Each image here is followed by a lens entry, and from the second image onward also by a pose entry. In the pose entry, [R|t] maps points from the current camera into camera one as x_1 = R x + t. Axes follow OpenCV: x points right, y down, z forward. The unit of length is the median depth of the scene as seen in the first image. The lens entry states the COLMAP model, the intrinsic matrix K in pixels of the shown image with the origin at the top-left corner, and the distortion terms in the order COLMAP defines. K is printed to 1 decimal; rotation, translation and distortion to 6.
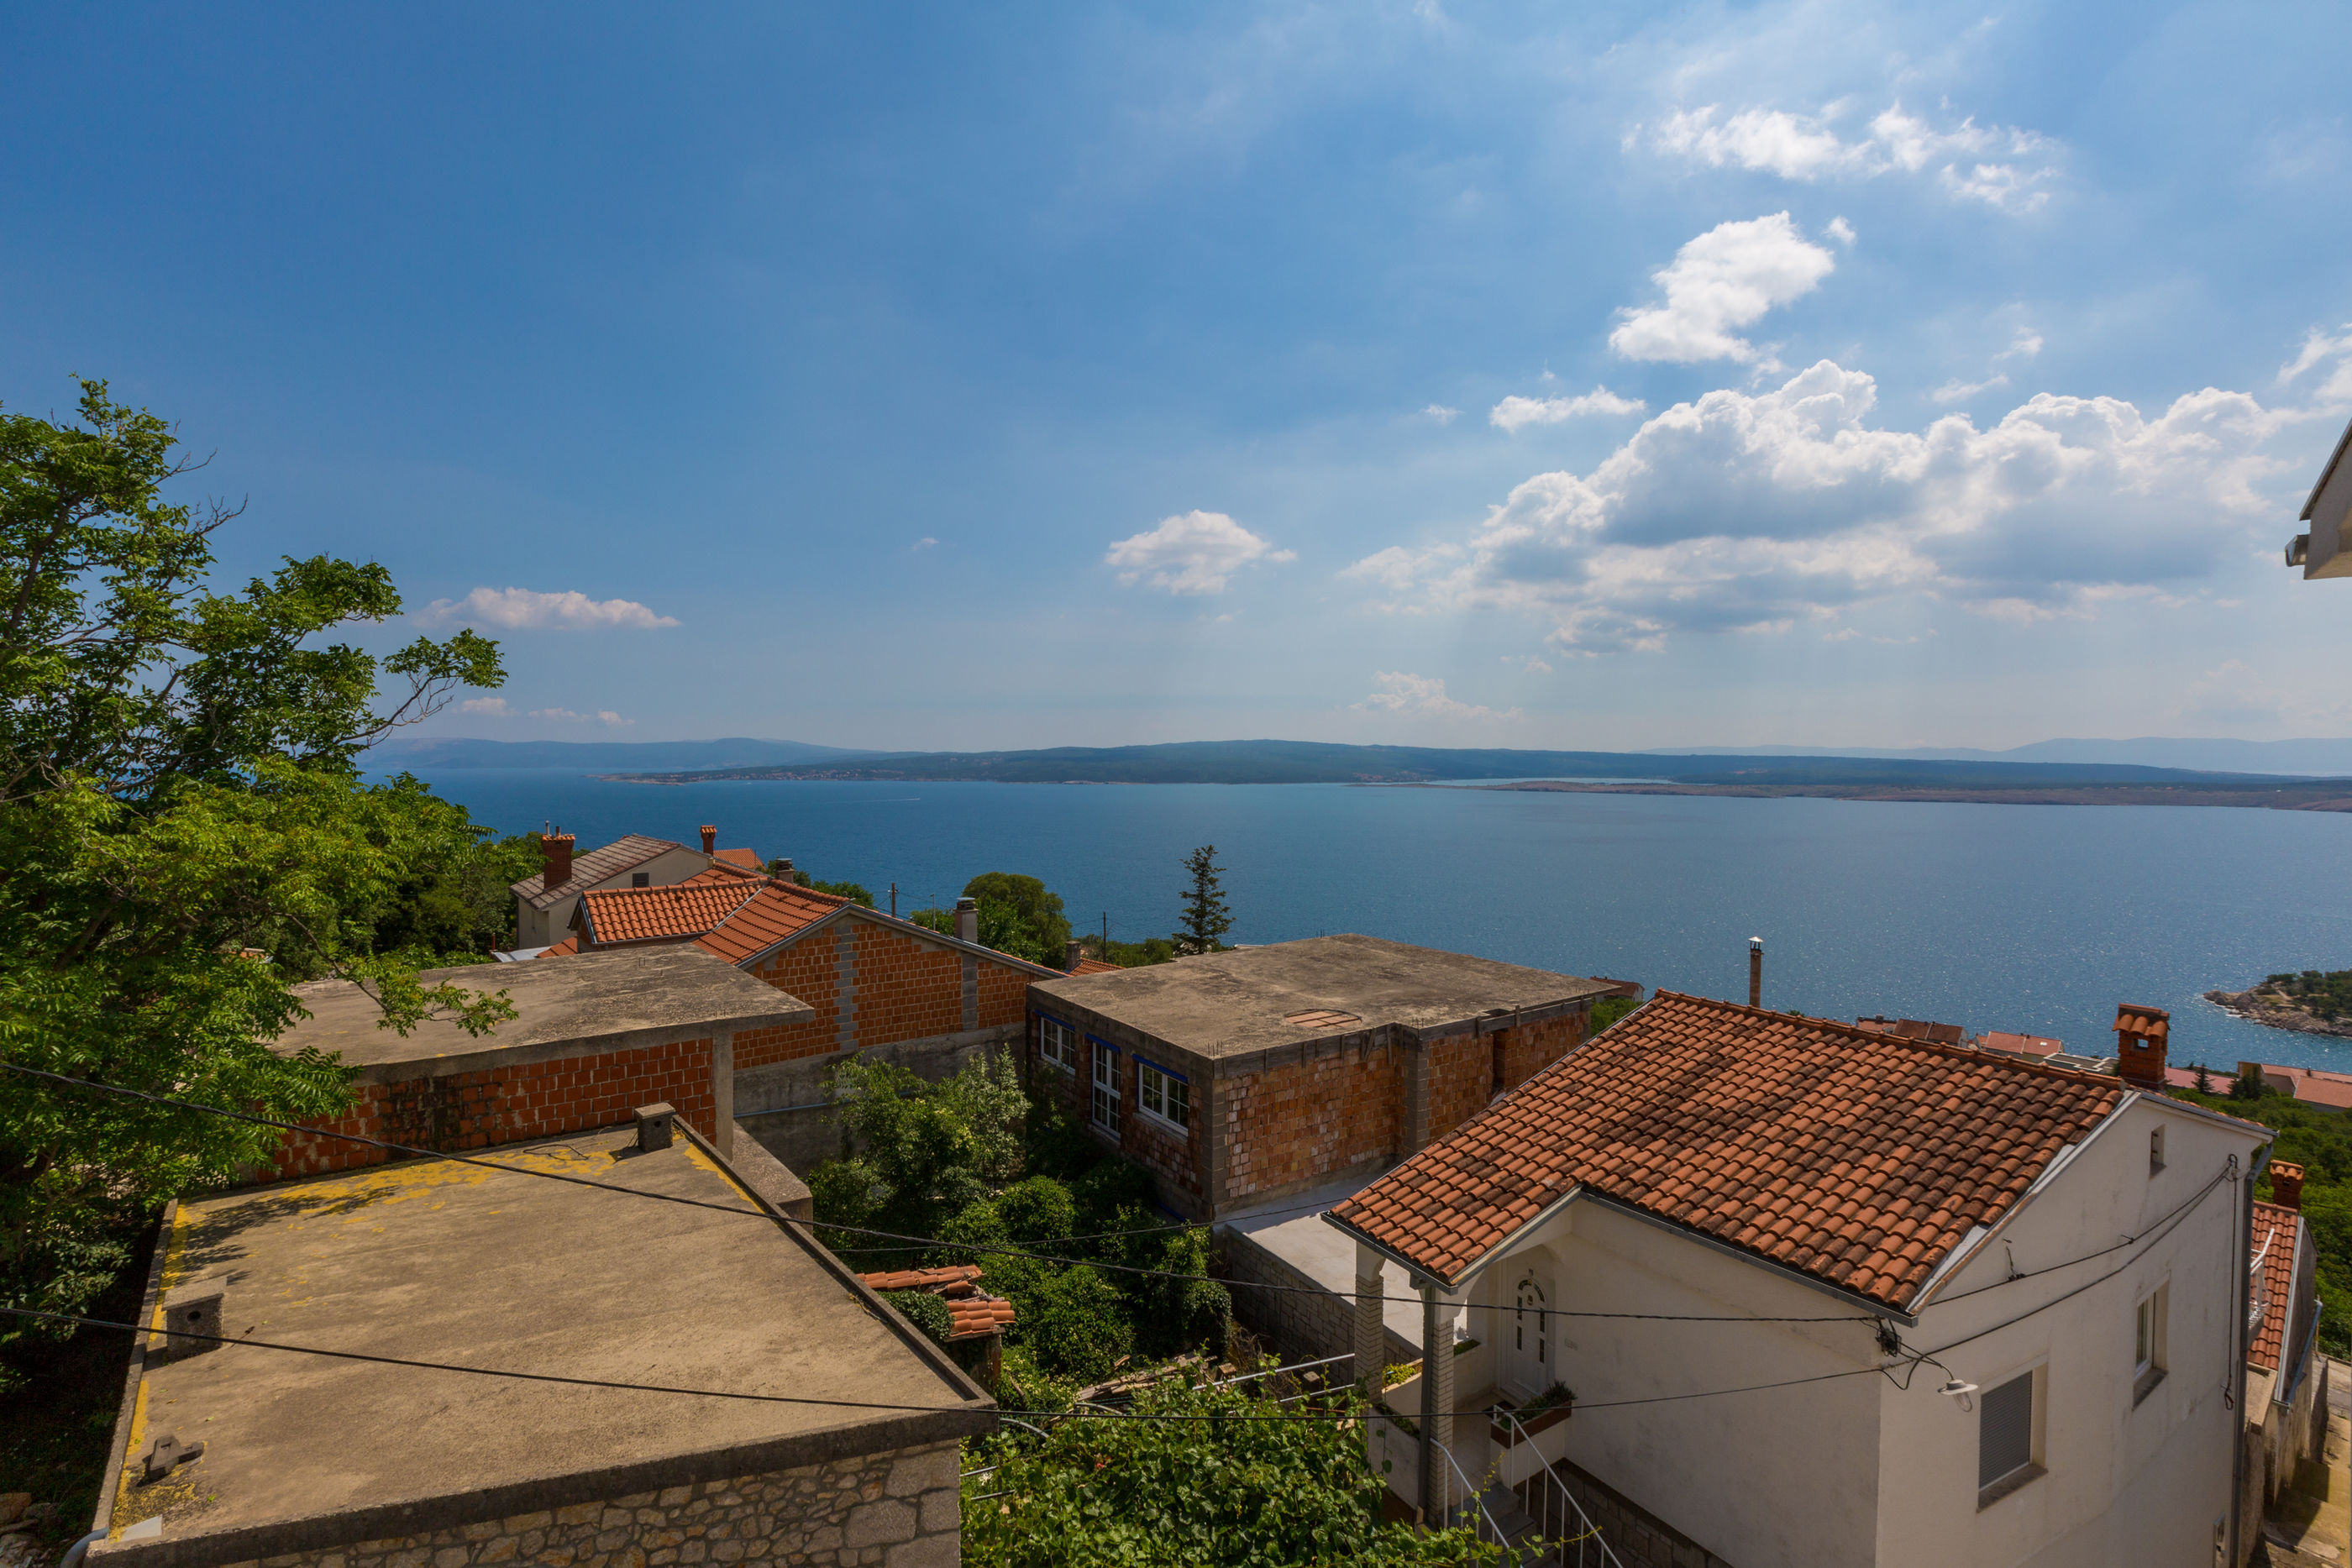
lens RADIAL K [[1102.2, 0, 1180.1], [0, 1102.2, 800.7], [0, 0, 1]] dist [0.008199, -0.000024]
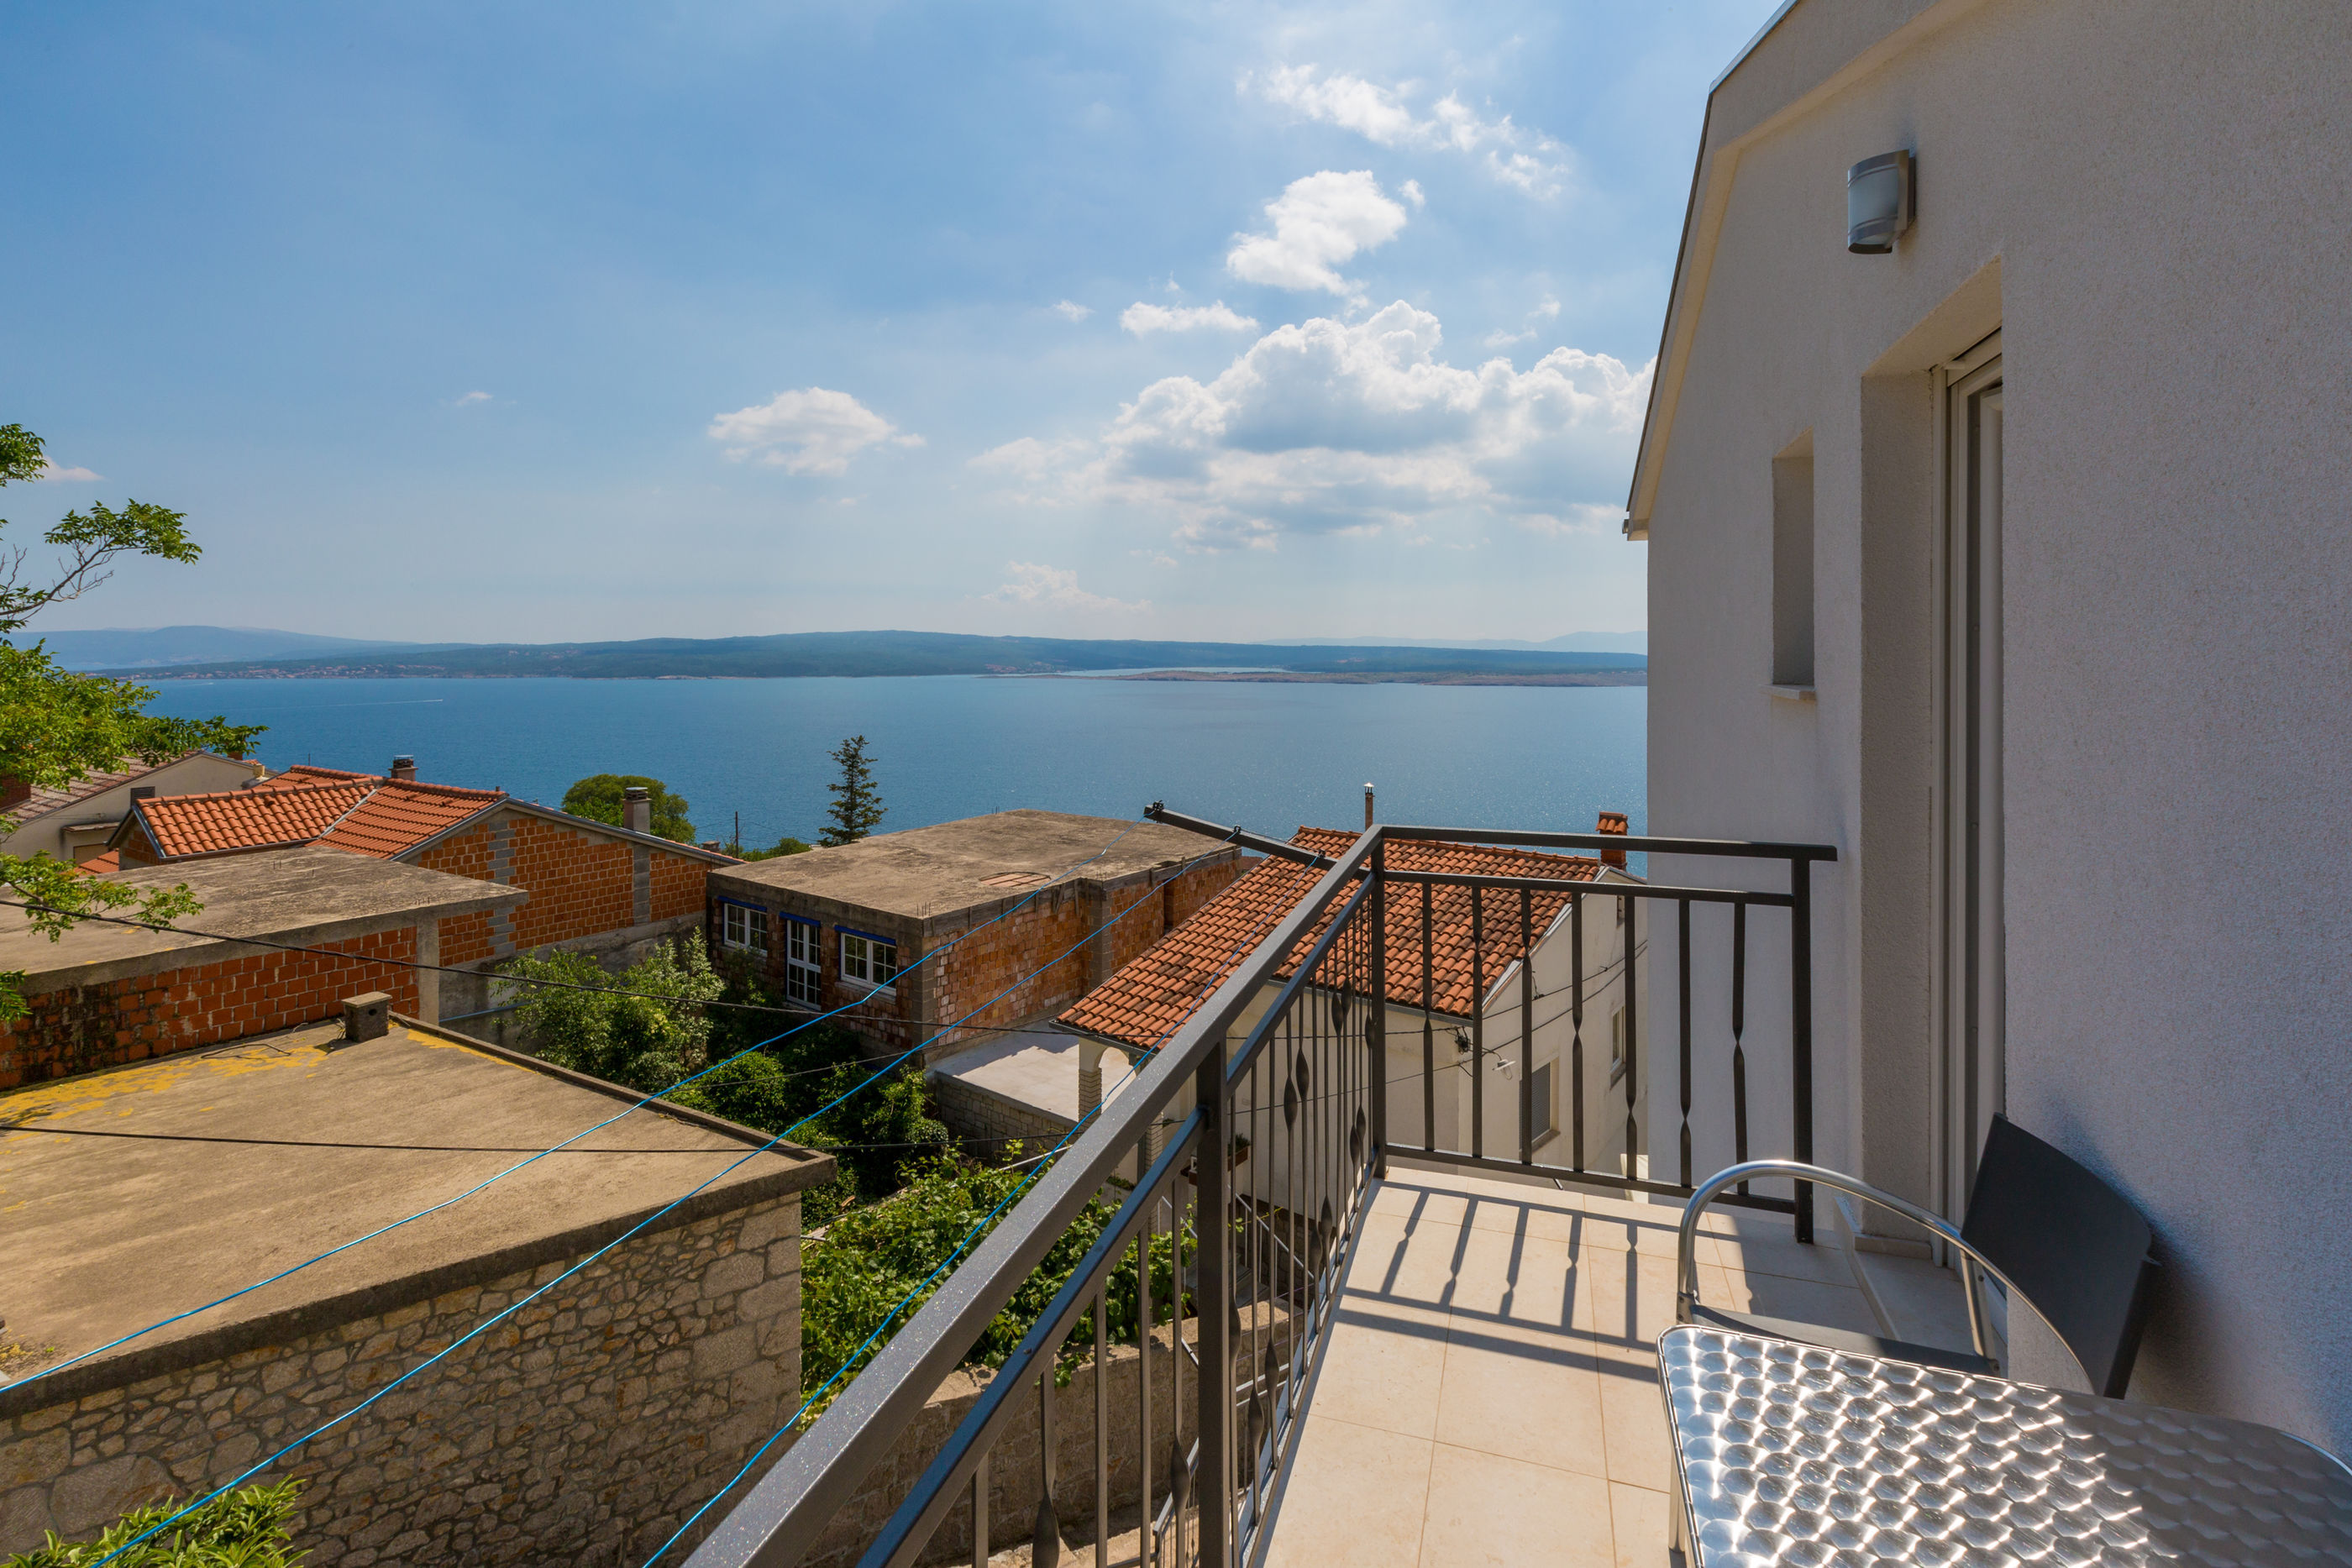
lens RADIAL K [[1129.7, 0, 1172.4], [0, 1129.7, 680.1], [0, 0, 1]] dist [-0.002689, 0.014528]
pose [[0.948506, -0.010142, 0.316596, -0.063824], [0.013893, 0.999857, -0.009591, 0.009932], [-0.316454, 0.013496, 0.948512, -0.099694]]
